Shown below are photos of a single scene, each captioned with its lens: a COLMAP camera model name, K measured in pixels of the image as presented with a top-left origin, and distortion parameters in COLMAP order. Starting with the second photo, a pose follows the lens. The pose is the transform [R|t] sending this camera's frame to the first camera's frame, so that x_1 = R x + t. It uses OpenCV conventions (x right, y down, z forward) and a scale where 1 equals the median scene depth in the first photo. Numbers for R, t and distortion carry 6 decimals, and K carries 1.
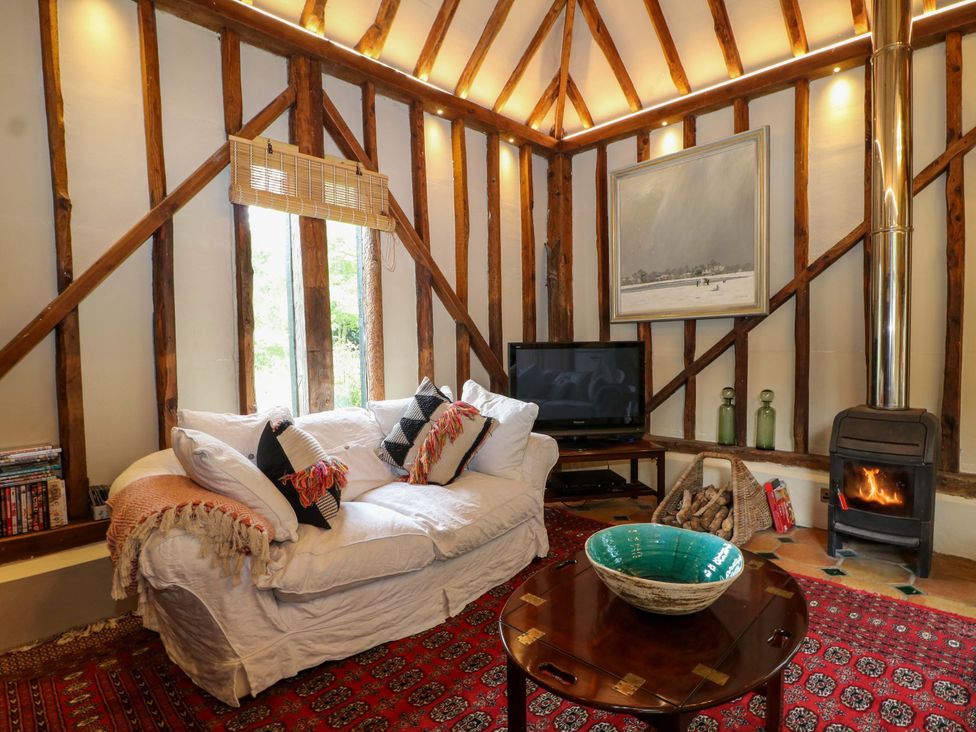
lens RADIAL K [[529.3, 0, 517.3], [0, 529.3, 374.3], [0, 0, 1]] dist [0.000795, -0.011533]
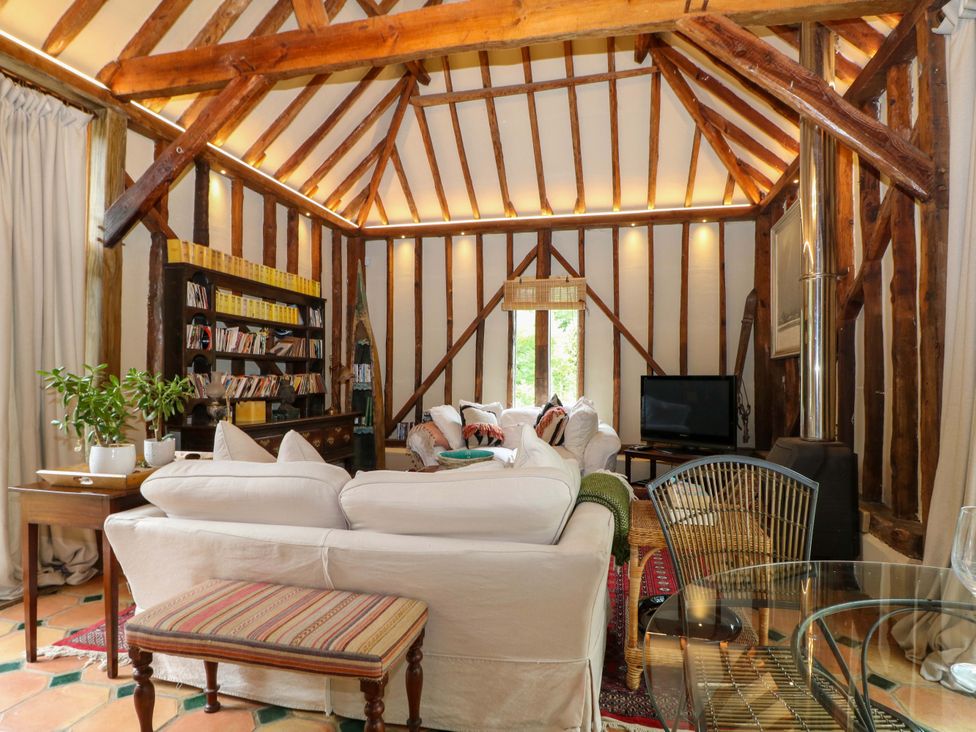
lens RADIAL K [[529.3, 0, 517.3], [0, 529.3, 374.3], [0, 0, 1]] dist [0.000795, -0.011533]
pose [[0.528716, 0.011769, -0.848717, 1.030746], [-0.054080, 0.998339, -0.019846, -0.013822], [0.847074, 0.056392, 0.528474, -0.080527]]
